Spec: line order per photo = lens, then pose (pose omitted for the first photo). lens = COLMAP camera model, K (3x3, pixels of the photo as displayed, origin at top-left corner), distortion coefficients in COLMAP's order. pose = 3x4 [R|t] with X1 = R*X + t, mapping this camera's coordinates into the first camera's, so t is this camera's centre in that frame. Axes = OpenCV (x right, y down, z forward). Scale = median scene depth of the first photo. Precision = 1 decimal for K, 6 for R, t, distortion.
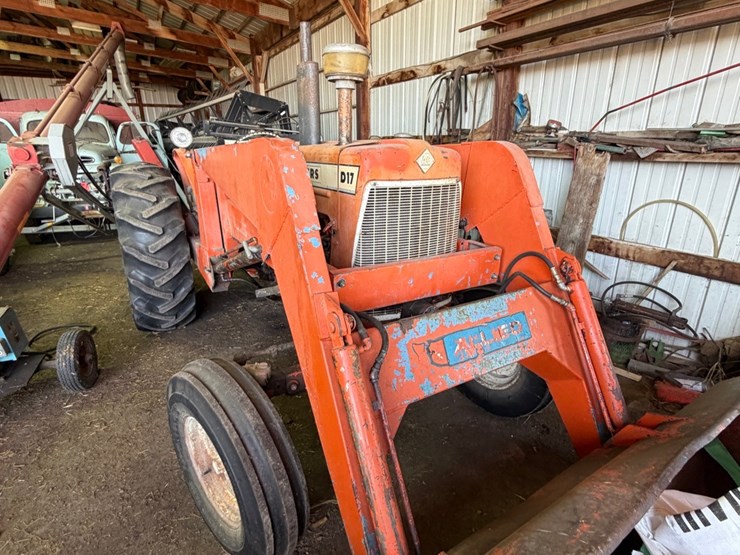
lens RADIAL K [[395.4, 0, 371.6], [0, 395.4, 274.8], [0, 0, 1]] dist [0.001340, -0.000440]
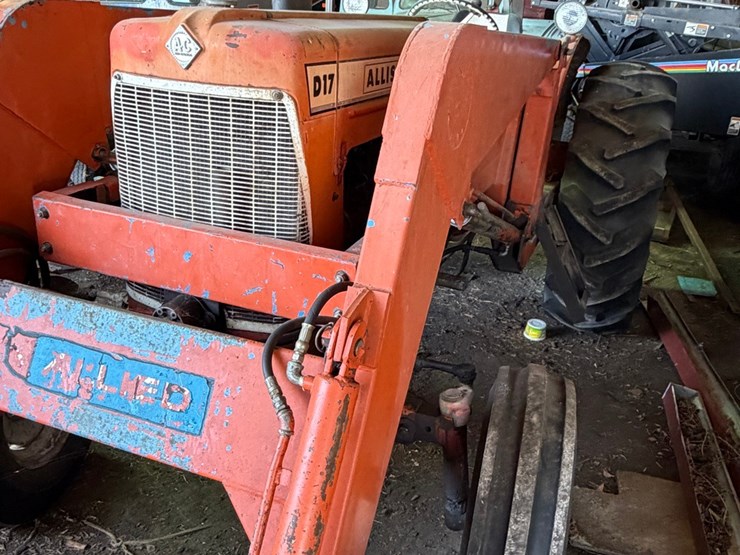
lens RADIAL K [[684.4, 0, 367.2], [0, 684.4, 271.7], [0, 0, 1]] dist [-0.001045, 0.000000]
pose [[0.603729, 0.313069, -0.733143, 0.634896], [-0.293833, 0.942300, 0.160417, -0.129401], [0.741062, 0.118573, 0.660884, 0.349391]]
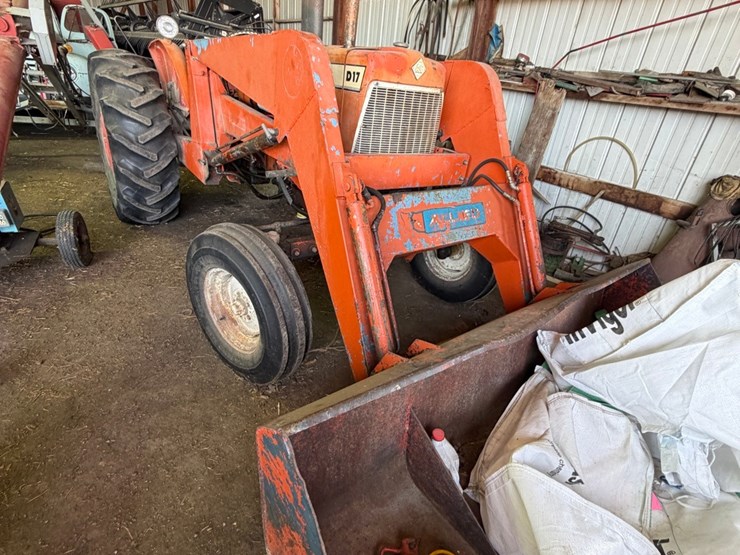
lens RADIAL K [[395.4, 0, 372.0], [0, 395.4, 275.8], [0, 0, 1]] dist [0.001340, -0.000440]
pose [[0.991209, 0.051189, 0.122003, -0.070839], [-0.070097, 0.985249, 0.156114, 0.091850], [-0.112212, -0.163293, 0.980175, -0.159344]]
